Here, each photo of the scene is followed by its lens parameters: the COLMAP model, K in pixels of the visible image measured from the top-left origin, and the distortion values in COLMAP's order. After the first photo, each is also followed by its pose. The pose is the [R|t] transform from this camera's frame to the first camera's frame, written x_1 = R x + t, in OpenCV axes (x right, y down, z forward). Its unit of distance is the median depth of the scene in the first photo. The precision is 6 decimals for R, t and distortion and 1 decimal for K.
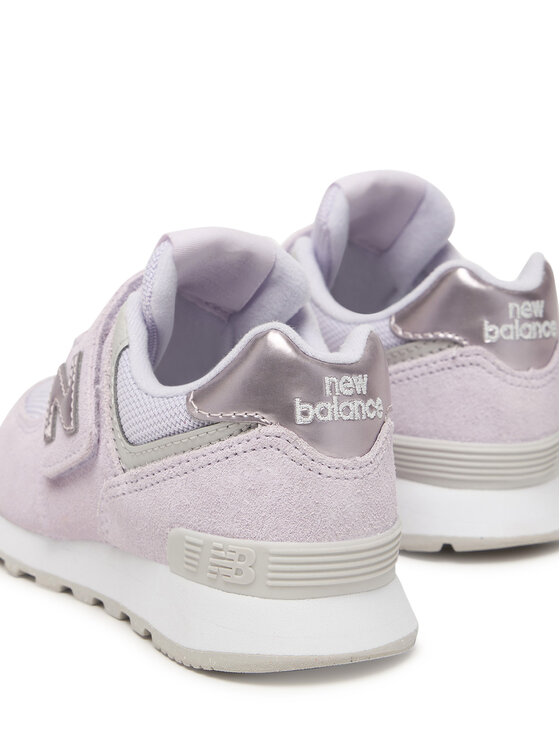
lens RADIAL K [[1765.9, 0, 280.0], [0, 1765.9, 373.0], [0, 0, 1]] dist [-0.040296, -0.237613]
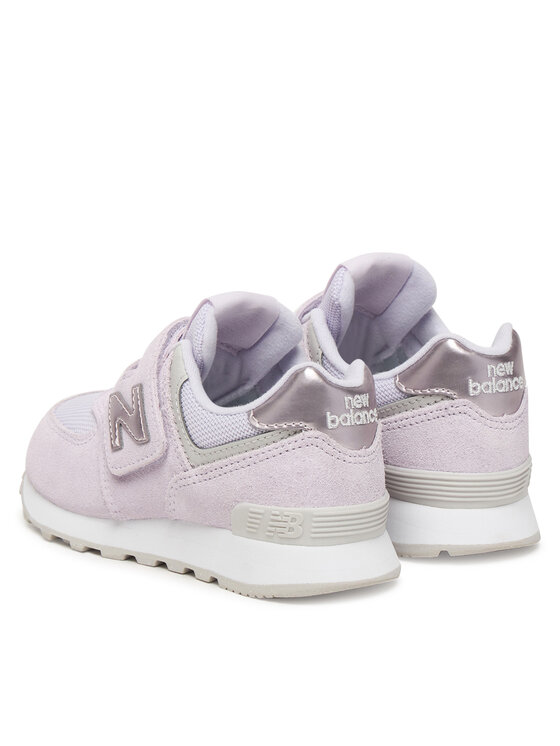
lens RADIAL K [[2088.9, 0, 280.0], [0, 2088.9, 373.0], [0, 0, 1]] dist [-0.018794, 0.152224]
pose [[0.989293, -0.045137, 0.138788, -0.265027], [0.044100, 0.998972, 0.010539, -0.037684], [-0.139120, -0.004306, 0.990266, -0.729505]]
